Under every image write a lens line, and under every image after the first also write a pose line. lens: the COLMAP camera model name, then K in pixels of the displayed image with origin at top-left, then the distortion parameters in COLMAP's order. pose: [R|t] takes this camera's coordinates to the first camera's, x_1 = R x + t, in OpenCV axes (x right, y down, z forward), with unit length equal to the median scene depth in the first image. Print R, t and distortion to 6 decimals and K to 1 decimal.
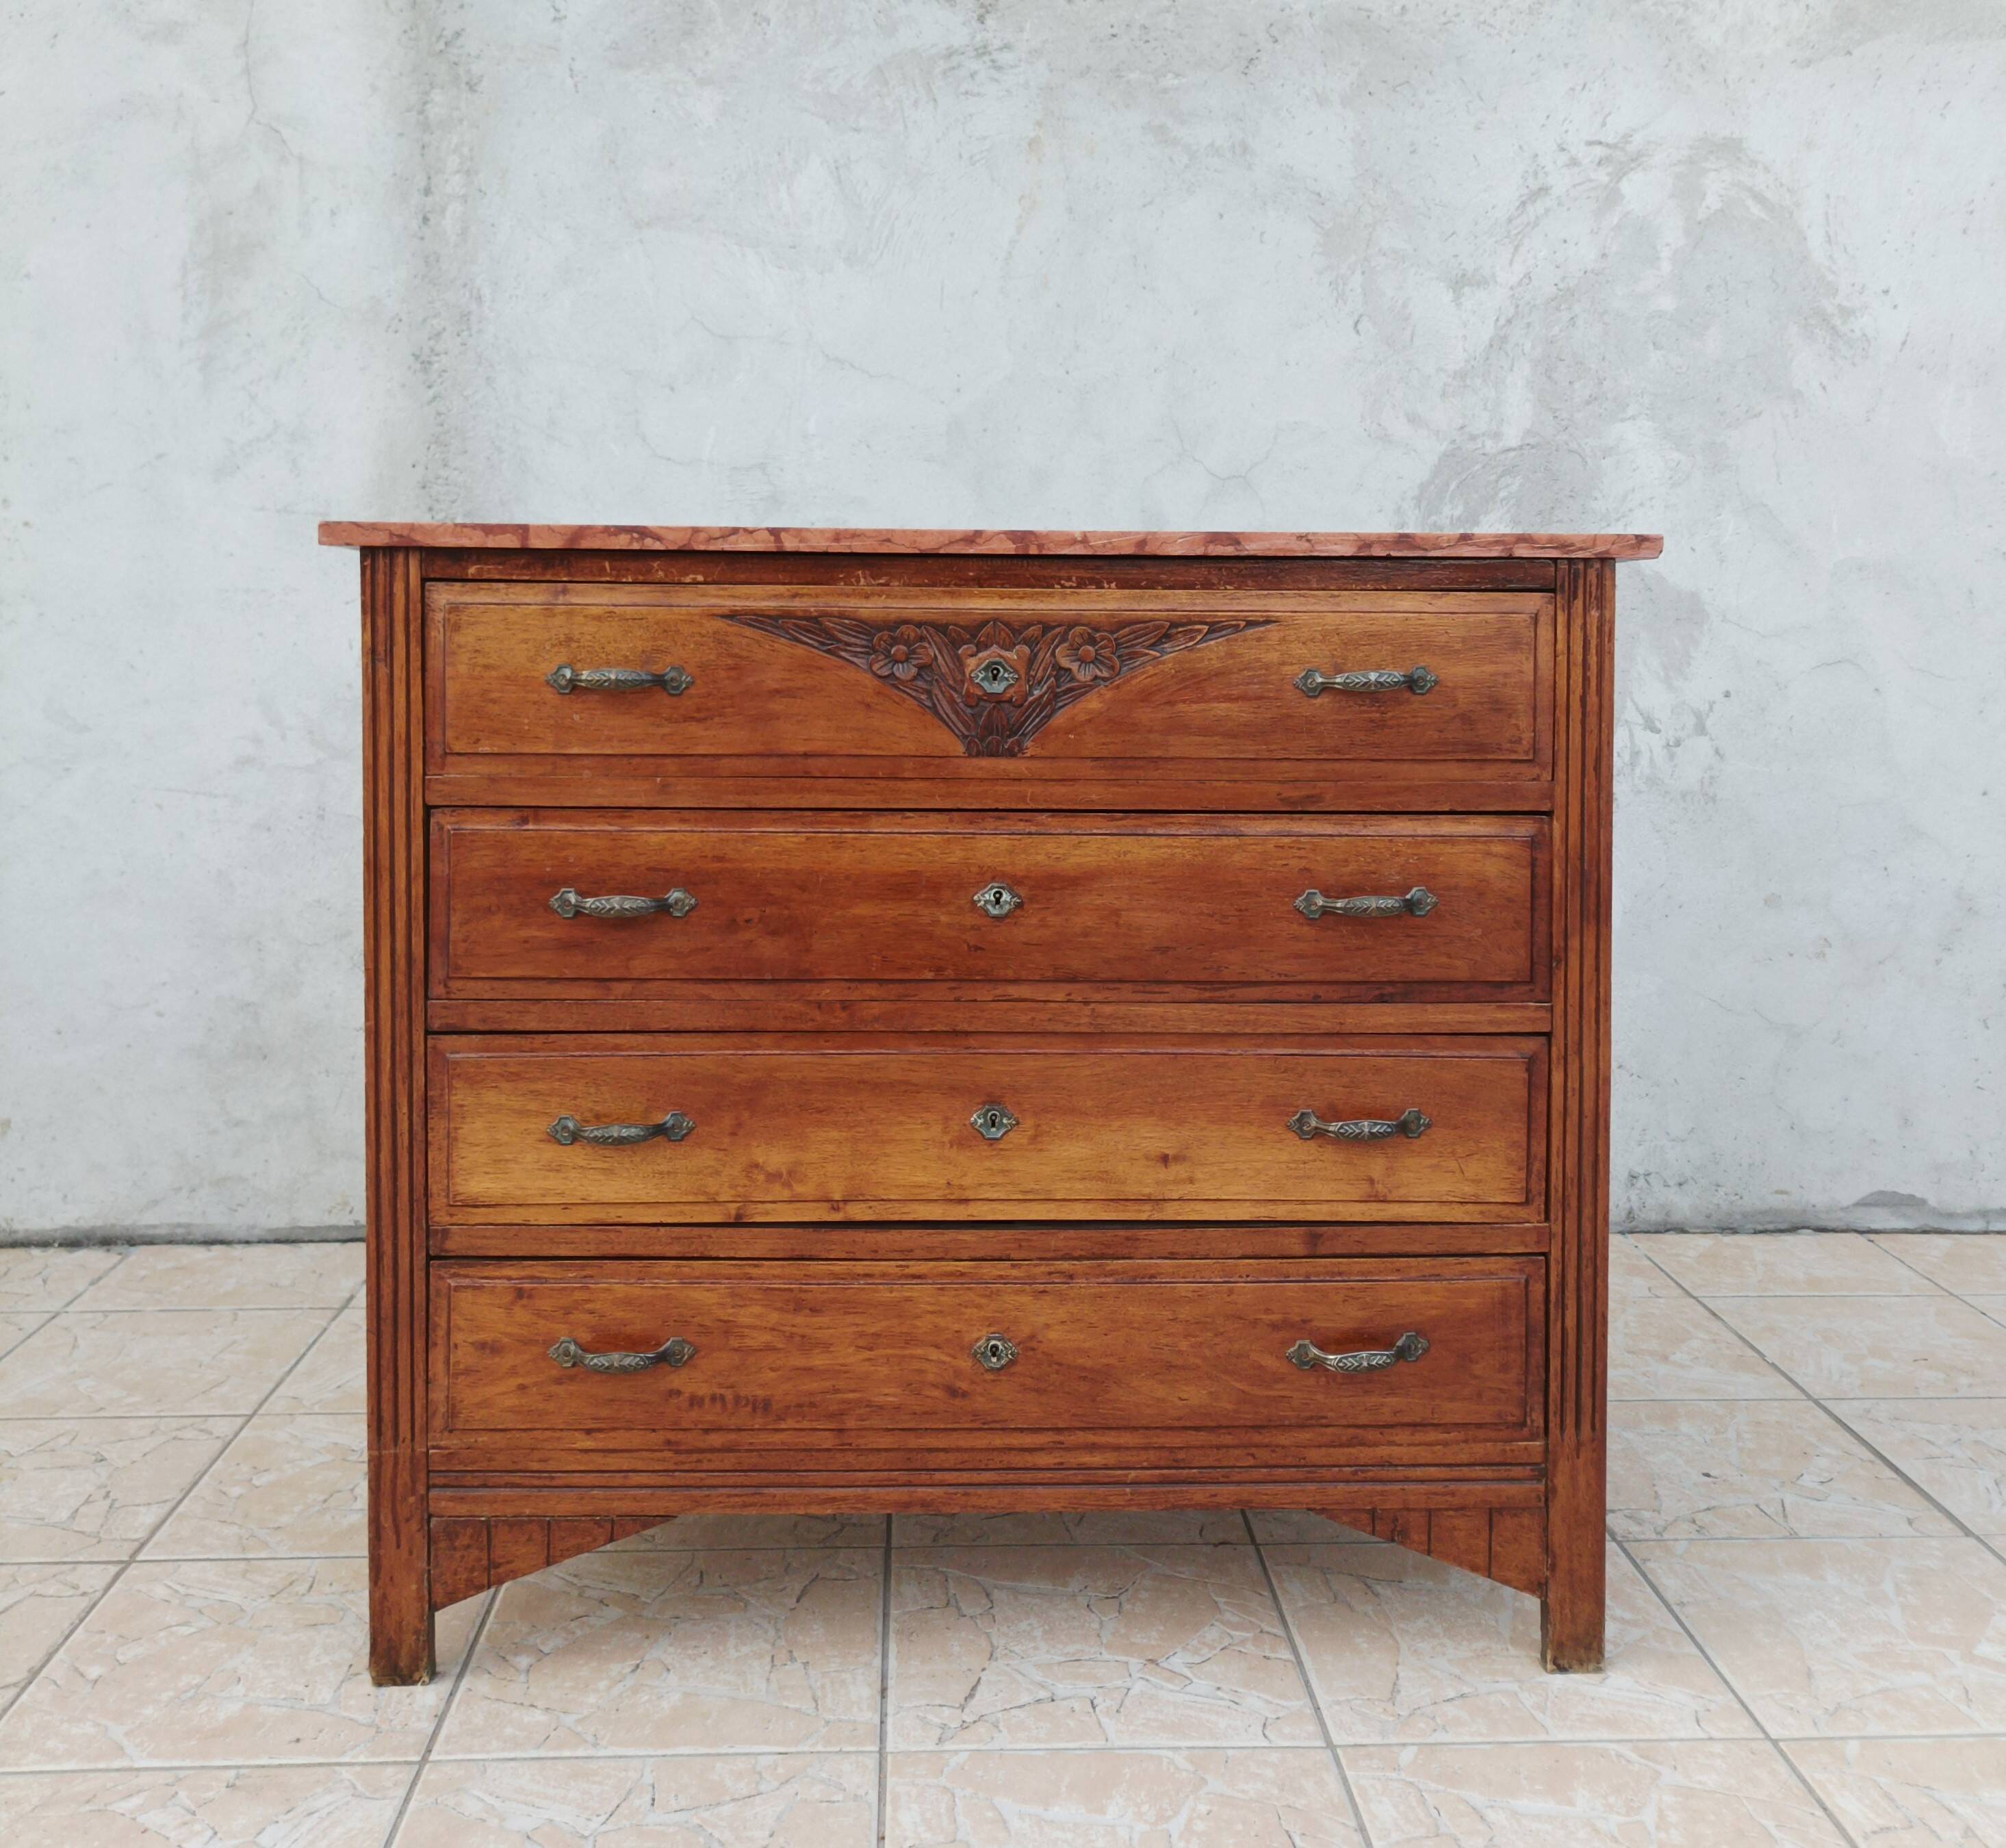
lens RADIAL K [[2063.2, 0, 1004.5], [0, 2063.2, 712.6], [0, 0, 1]] dist [0.016974, 0.000000]
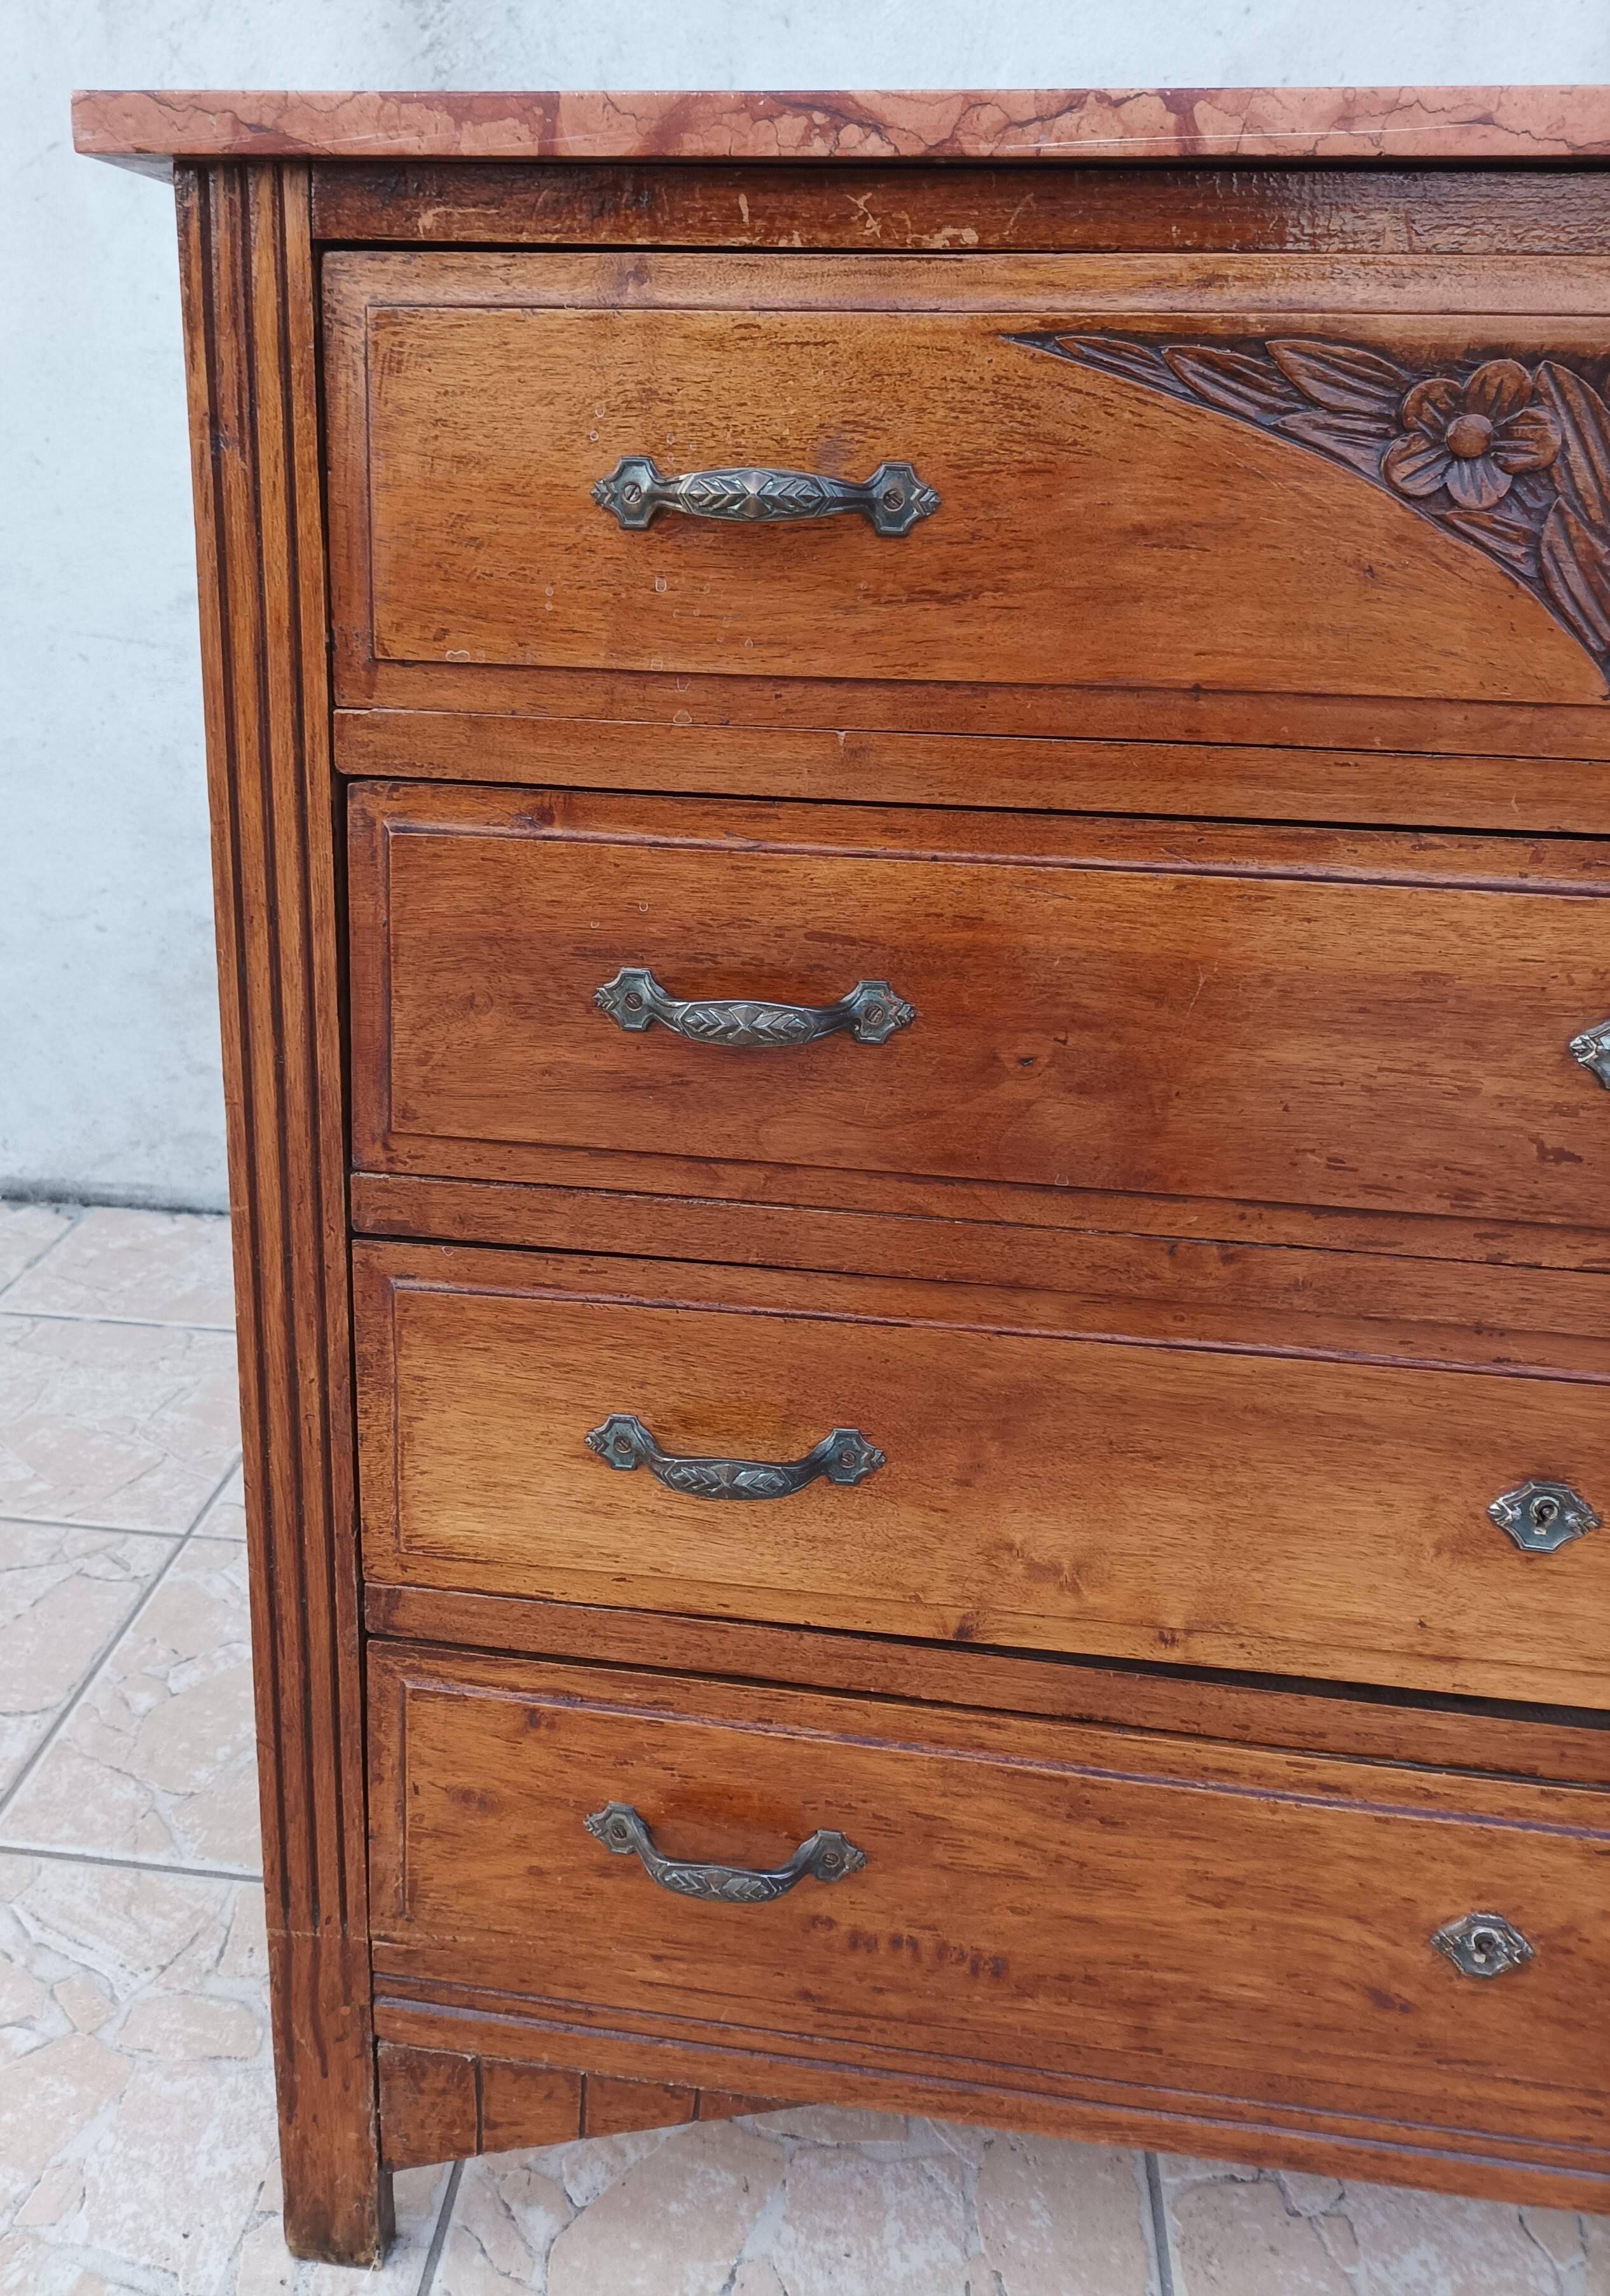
lens RADIAL K [[1901.2, 0, 645.6], [0, 1901.2, 1028.2], [0, 0, 1]] dist [0.034972, -0.031417]
pose [[0.982097, 0.065787, -0.176516, -0.132362], [-0.018447, 0.966120, 0.257433, -0.010765], [0.187472, -0.249568, 0.950037, 0.589293]]
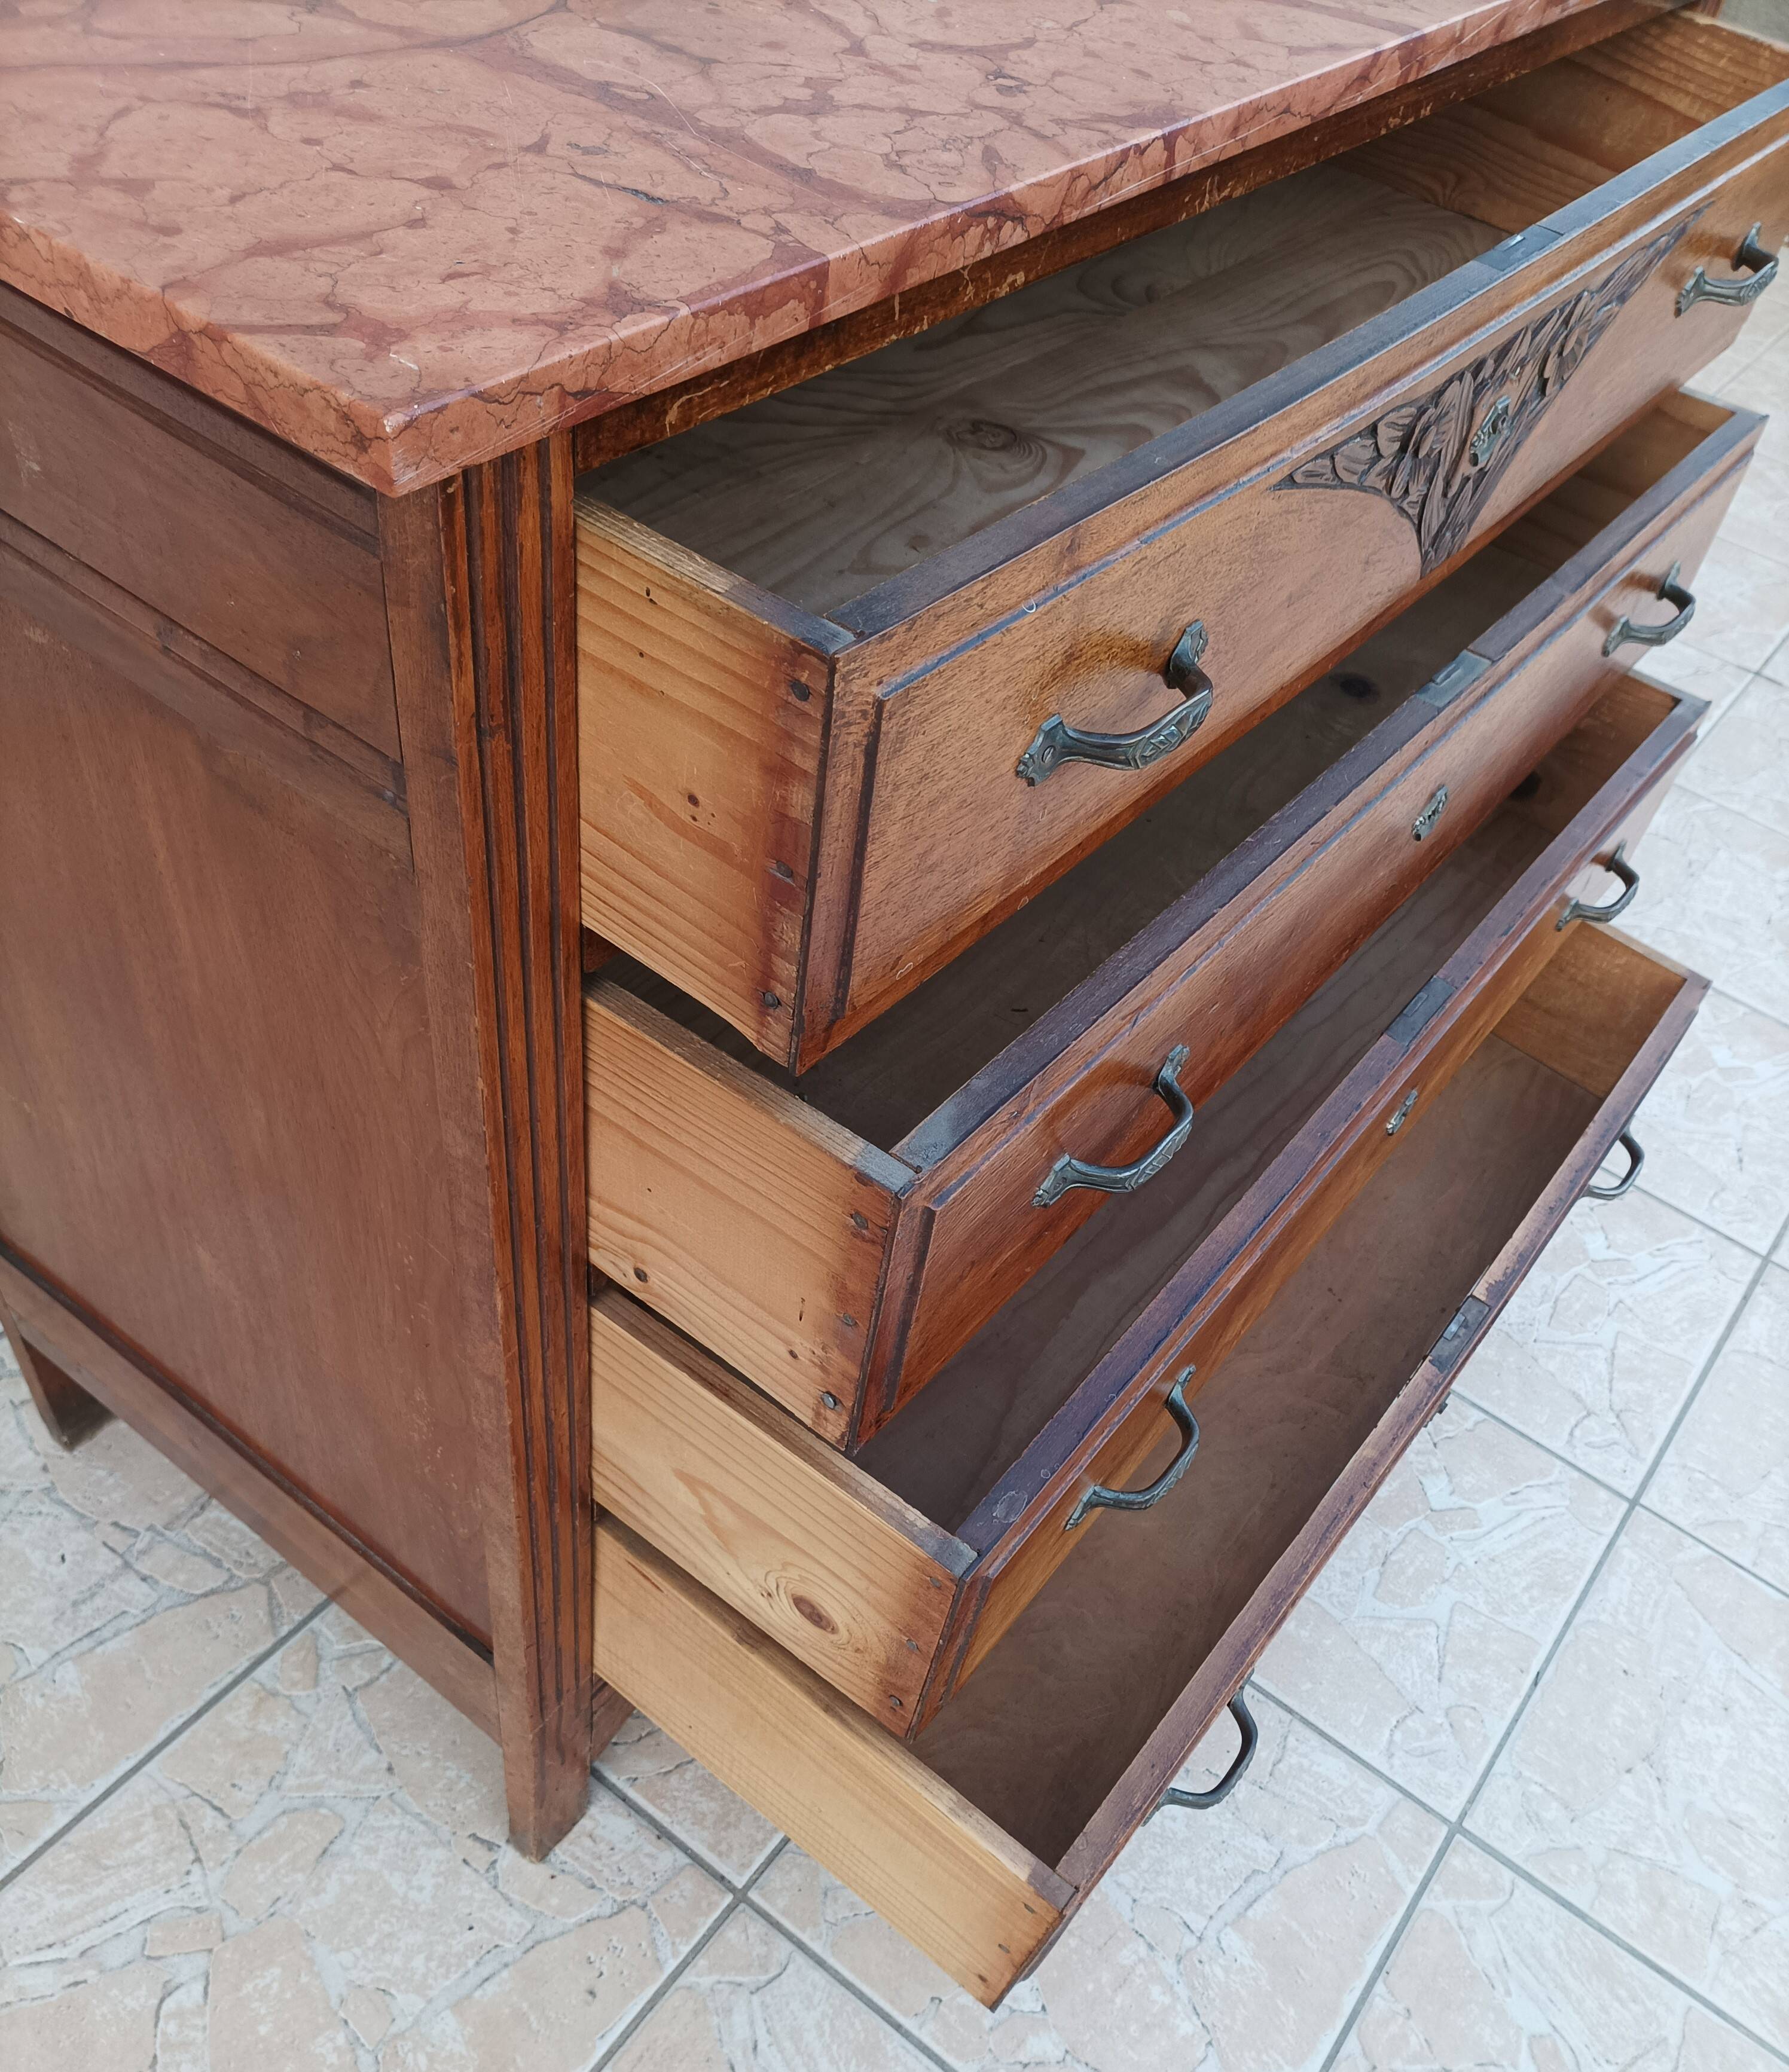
lens RADIAL K [[1786.2, 0, 899.8], [0, 1786.2, 1207.8], [0, 0, 1]] dist [0.023543, -0.015118]
pose [[0.627269, -0.528119, 0.572385, -0.476006], [-0.097475, 0.675937, 0.730484, -0.203527], [-0.772679, -0.514003, 0.372517, 0.773020]]
